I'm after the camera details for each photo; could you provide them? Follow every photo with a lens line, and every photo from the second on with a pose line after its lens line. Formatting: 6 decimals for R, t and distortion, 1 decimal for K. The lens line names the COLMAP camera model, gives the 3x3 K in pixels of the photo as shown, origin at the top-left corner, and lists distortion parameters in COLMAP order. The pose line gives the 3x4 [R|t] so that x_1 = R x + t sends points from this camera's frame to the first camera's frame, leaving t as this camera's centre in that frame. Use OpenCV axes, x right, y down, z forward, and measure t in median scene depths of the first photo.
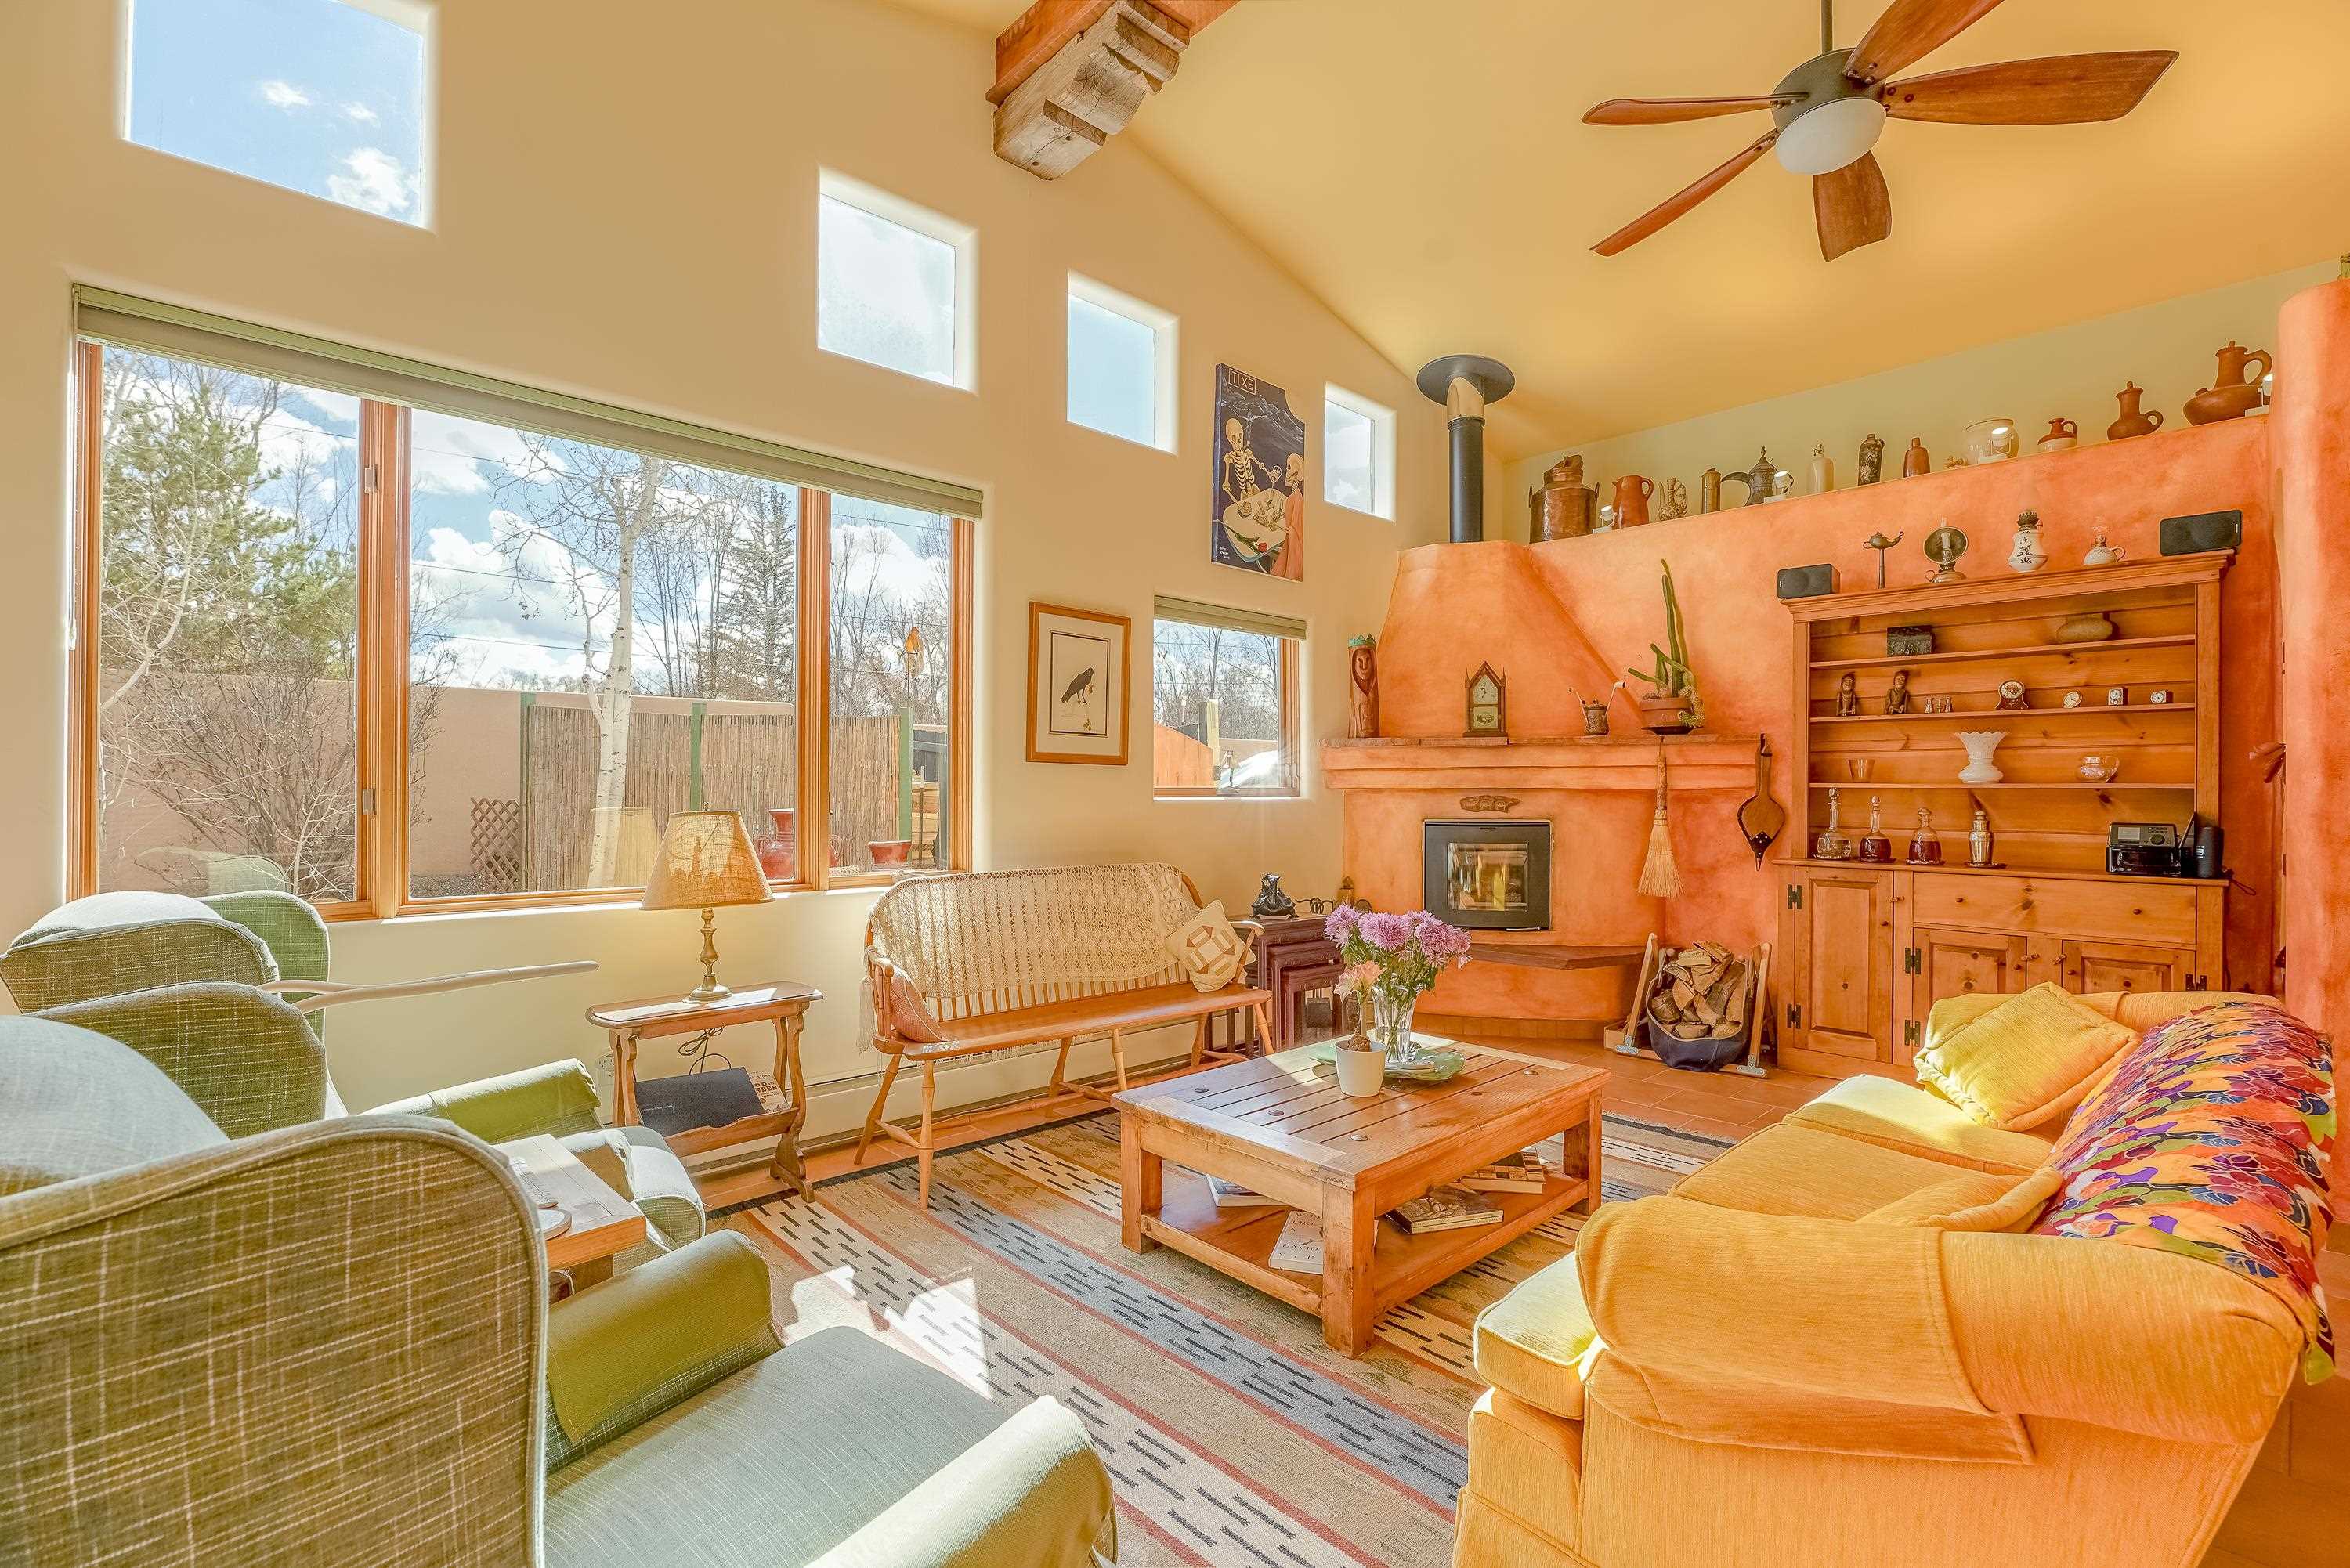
lens RADIAL K [[1045.9, 0, 1175.0], [0, 1045.9, 784.0], [0, 0, 1]] dist [-0.020974, 0.005693]
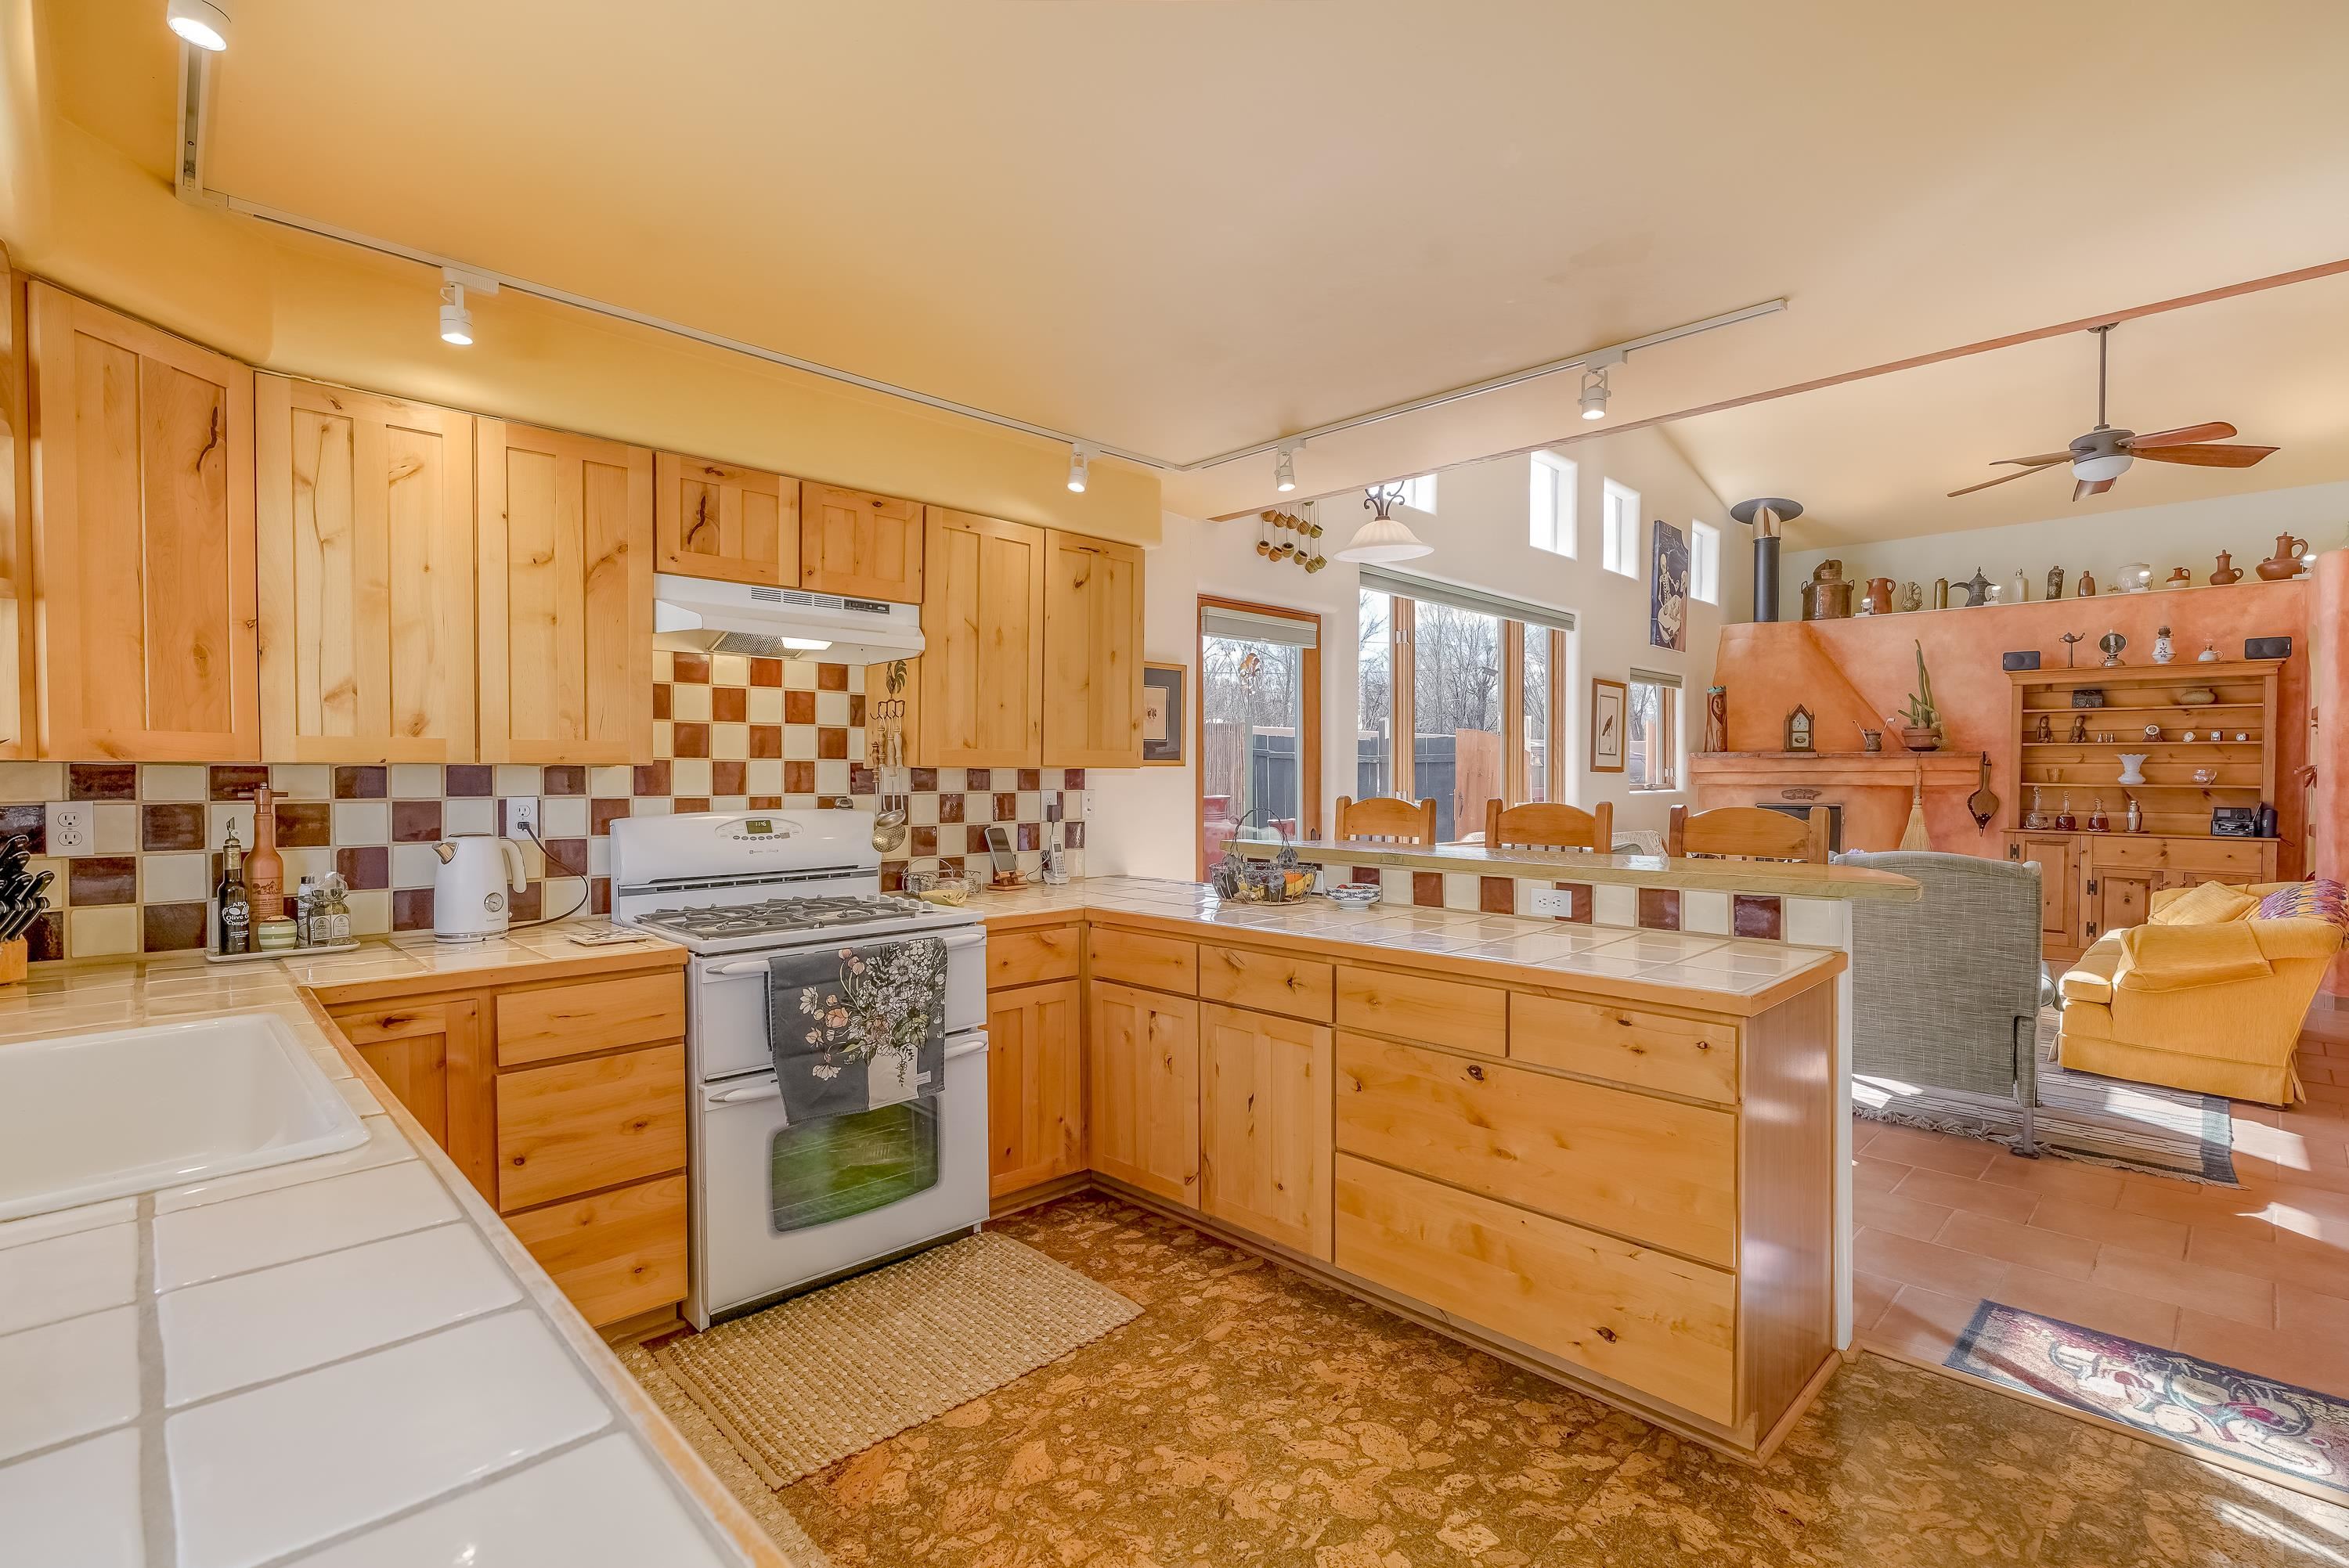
lens RADIAL K [[1078.7, 0, 1174.5], [0, 1078.7, 784.0], [0, 0, 1]] dist [0.000170, 0.000877]
pose [[0.999405, 0.000275, 0.034490, -0.813360], [-0.000897, 0.999837, 0.018019, -0.029481], [-0.034480, -0.018039, 0.999243, -0.686084]]
